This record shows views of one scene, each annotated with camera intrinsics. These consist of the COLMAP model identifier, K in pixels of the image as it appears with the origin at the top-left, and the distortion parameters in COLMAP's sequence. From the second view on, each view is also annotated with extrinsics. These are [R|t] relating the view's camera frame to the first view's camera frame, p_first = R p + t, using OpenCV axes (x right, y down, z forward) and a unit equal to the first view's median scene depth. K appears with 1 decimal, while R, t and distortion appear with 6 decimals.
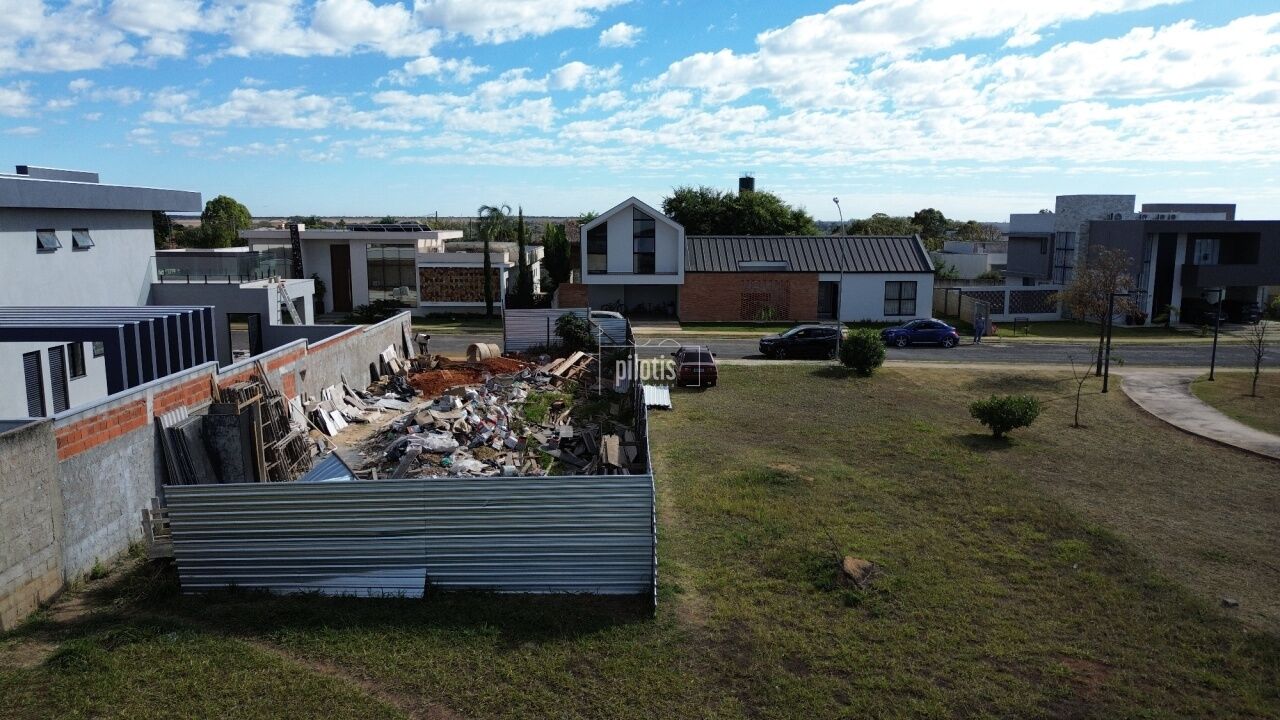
lens RADIAL K [[904.2, 0, 635.9], [0, 904.2, 339.8], [0, 0, 1]] dist [0.066600, -0.060976]
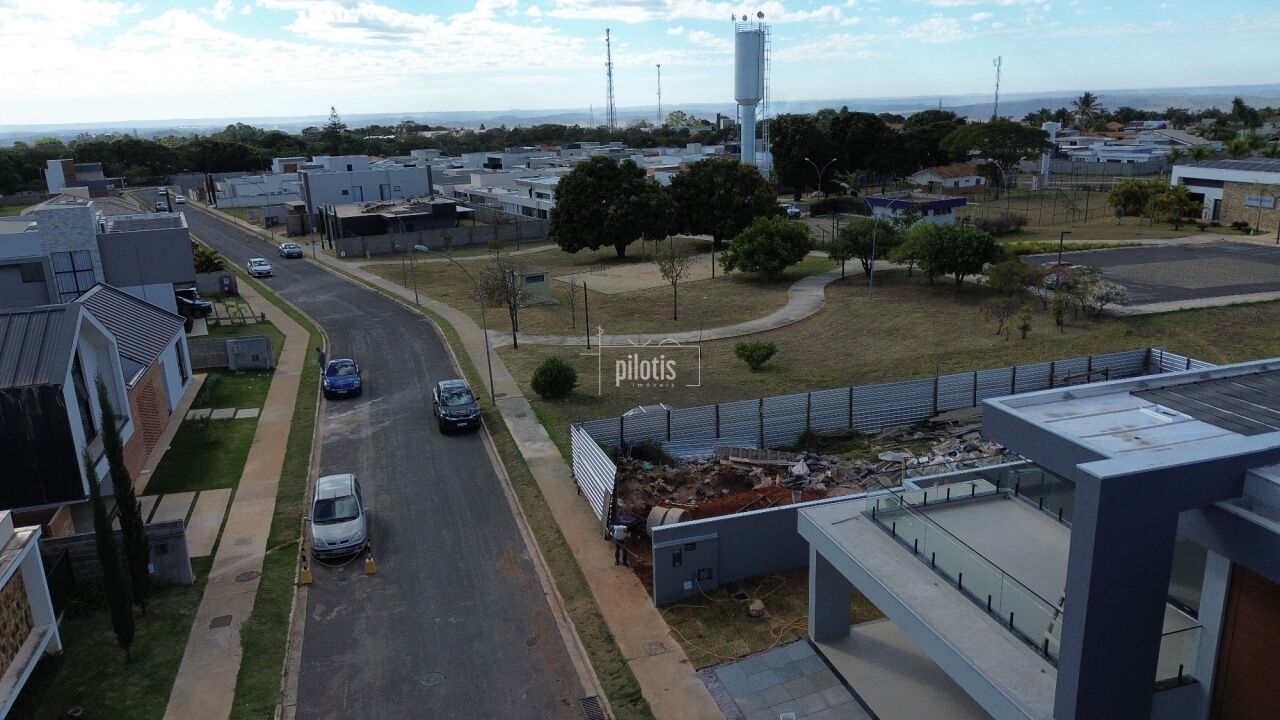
lens RADIAL K [[904.2, 0, 637.4], [0, 904.2, 363.6], [0, 0, 1]] dist [0.066600, -0.060976]
pose [[-0.263562, -0.261011, 0.928660, -1.123340], [0.152678, 0.939276, 0.307326, -0.462049], [-0.952483, 0.222785, -0.207707, 1.615554]]
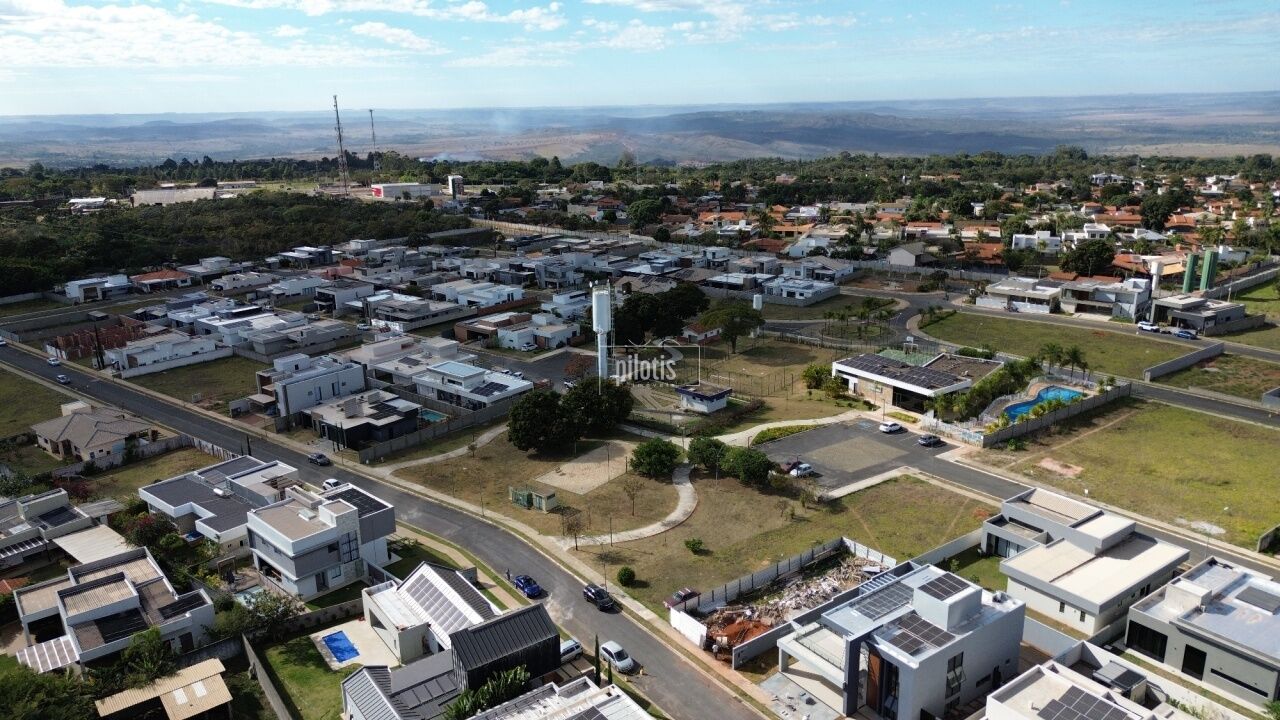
lens RADIAL K [[904.2, 0, 638.5], [0, 904.2, 355.8], [0, 0, 1]] dist [0.066600, -0.060976]
pose [[-0.561316, -0.214694, 0.799269, -2.475502], [0.123234, 0.933316, 0.337246, -2.087010], [-0.818375, 0.287799, -0.497428, 2.996387]]
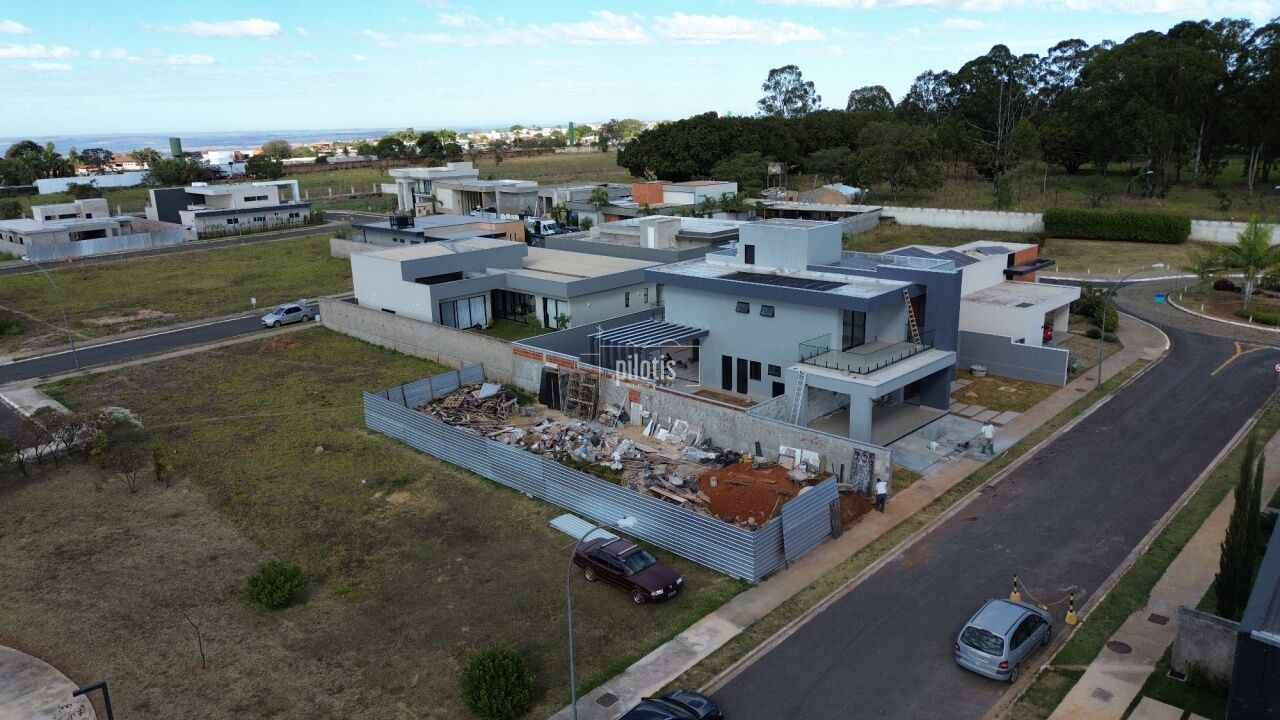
lens RADIAL K [[904.2, 0, 638.5], [0, 904.2, 356.7], [0, 0, 1]] dist [0.066600, -0.060976]
pose [[-0.713786, 0.197622, -0.671904, 0.820887], [-0.061533, 0.937959, 0.341243, -0.630208], [0.697656, 0.284919, -0.657342, 2.062359]]
